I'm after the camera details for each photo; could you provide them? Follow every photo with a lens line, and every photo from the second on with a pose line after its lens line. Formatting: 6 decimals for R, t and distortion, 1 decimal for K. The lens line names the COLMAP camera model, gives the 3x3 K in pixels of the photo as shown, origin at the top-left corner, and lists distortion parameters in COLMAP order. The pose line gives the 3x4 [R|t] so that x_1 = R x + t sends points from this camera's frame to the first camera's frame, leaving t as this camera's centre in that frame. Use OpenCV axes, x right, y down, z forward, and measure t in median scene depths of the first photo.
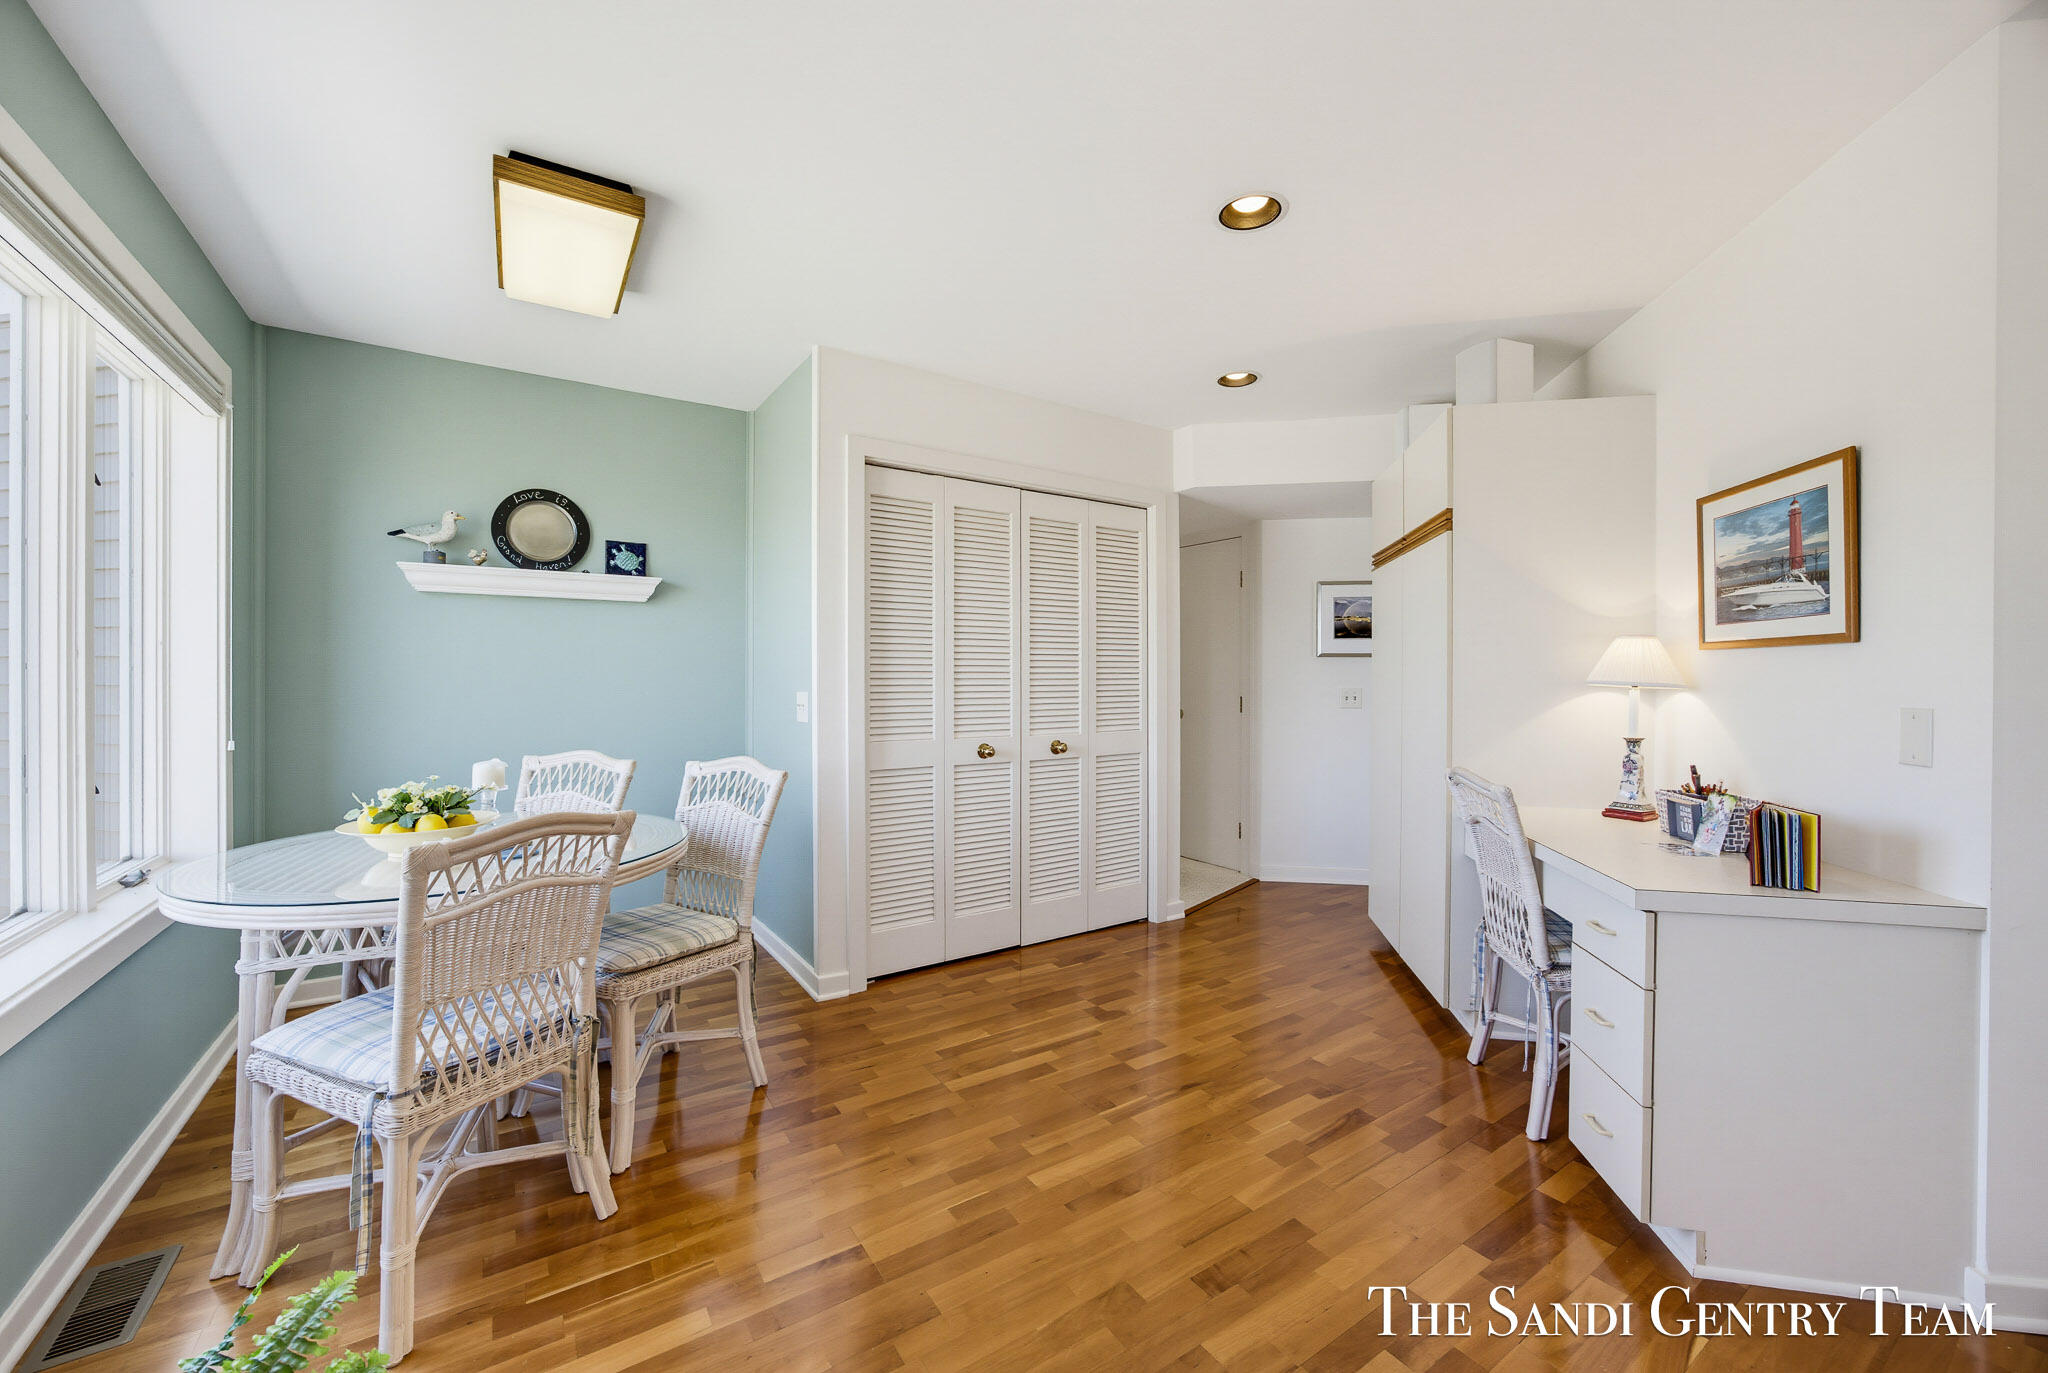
lens RADIAL K [[800.8, 0, 1016.9], [0, 800.8, 671.7], [0, 0, 1]] dist [-0.019430, 0.011264]
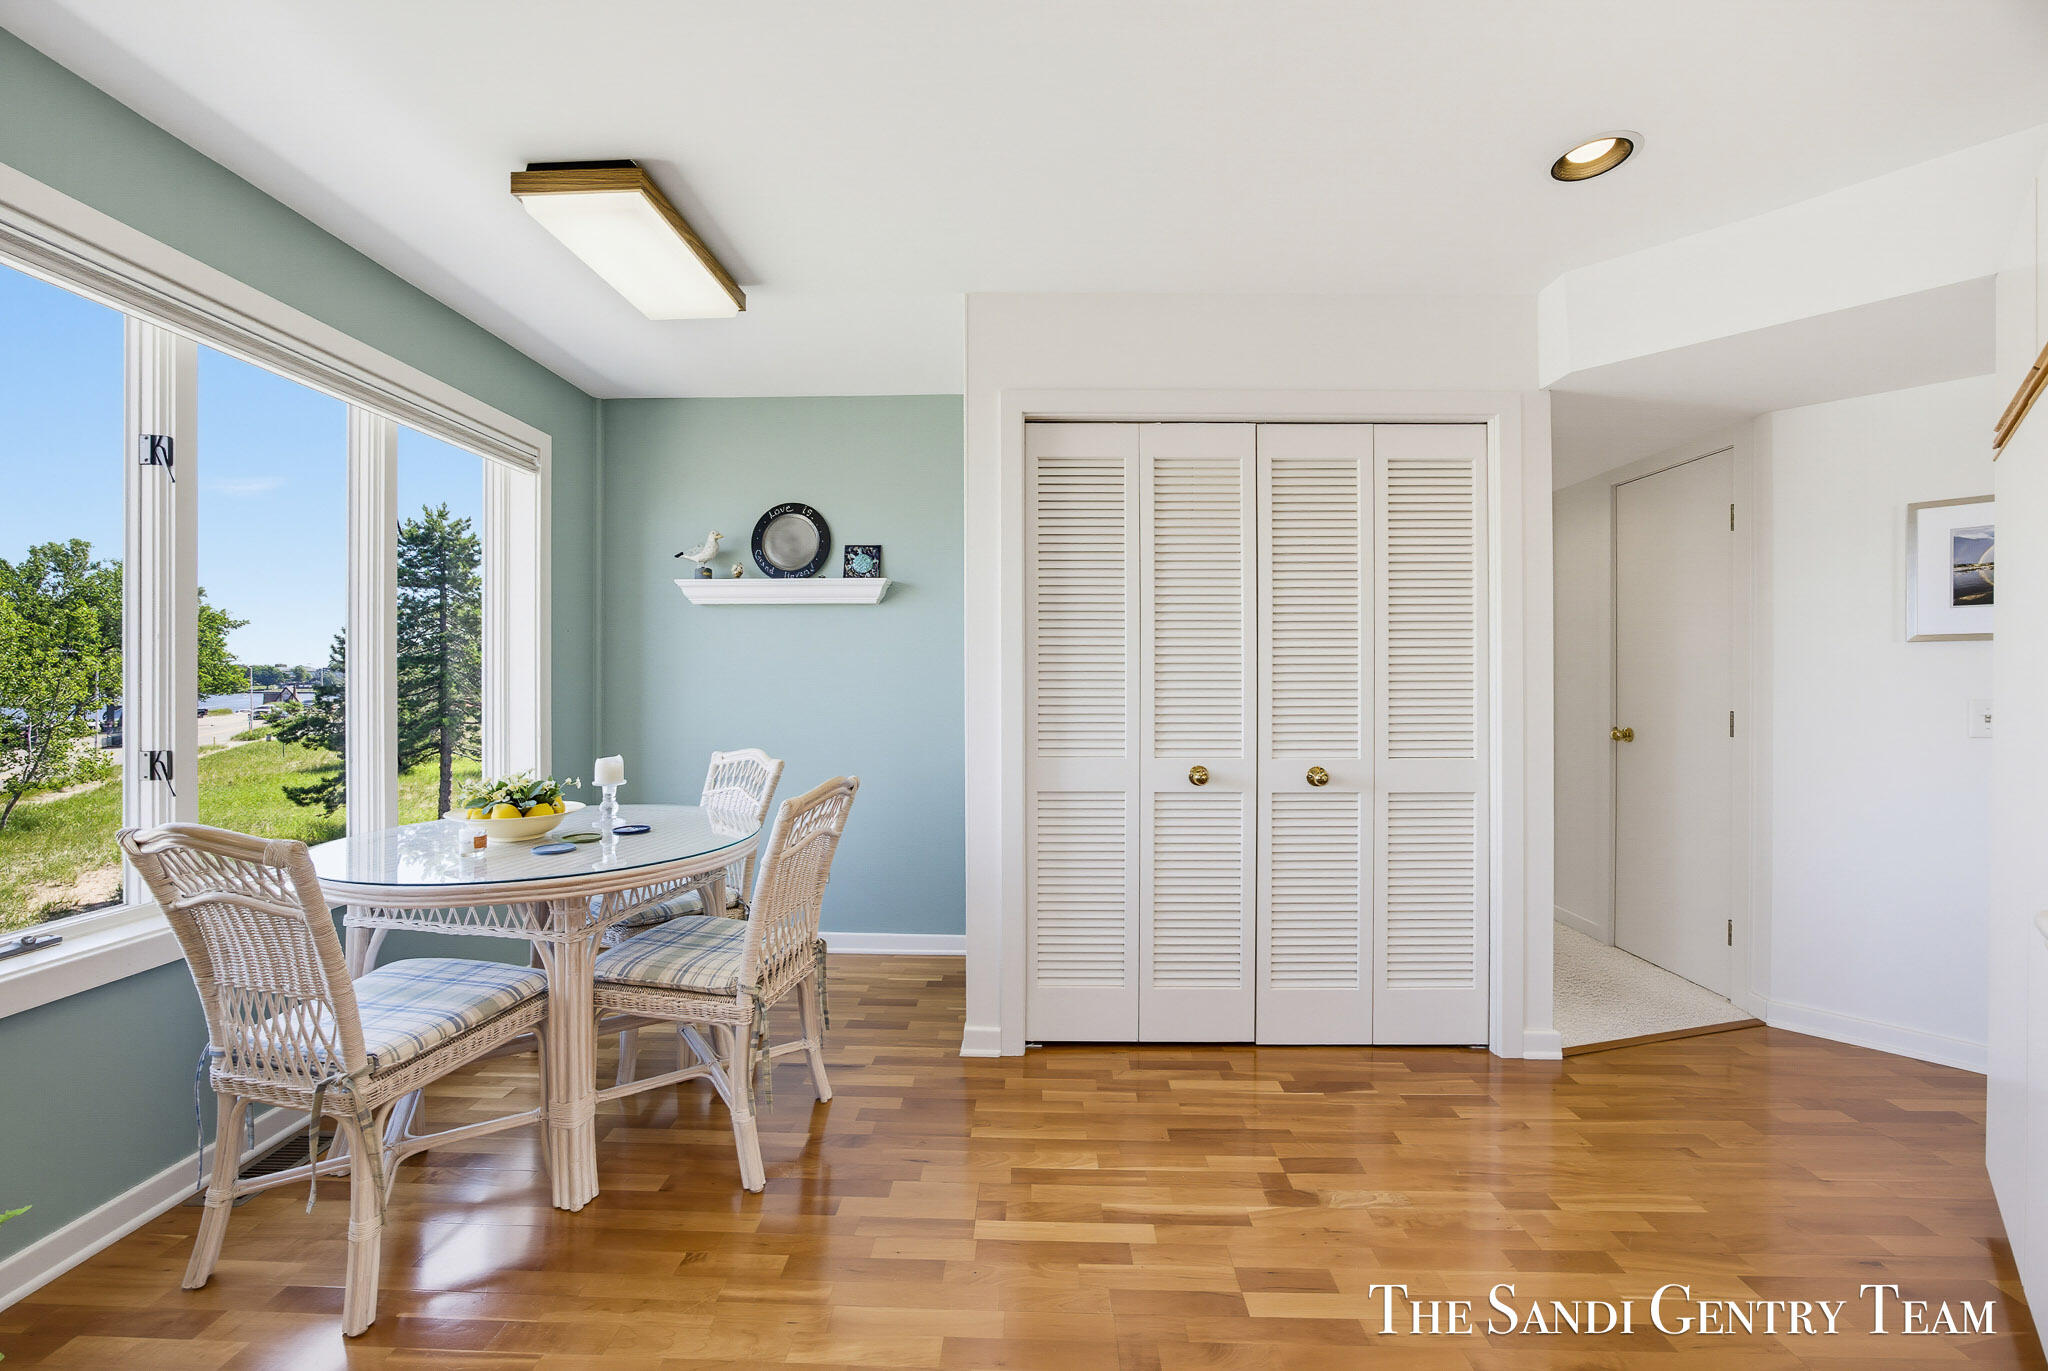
lens RADIAL K [[800.8, 0, 1016.9], [0, 800.8, 670.7], [0, 0, 1]] dist [-0.019430, 0.011264]
pose [[0.823640, -0.008247, -0.567052, 0.256707], [0.003736, 0.999951, -0.009118, 0.006572], [0.567100, 0.005391, 0.823631, 0.287015]]
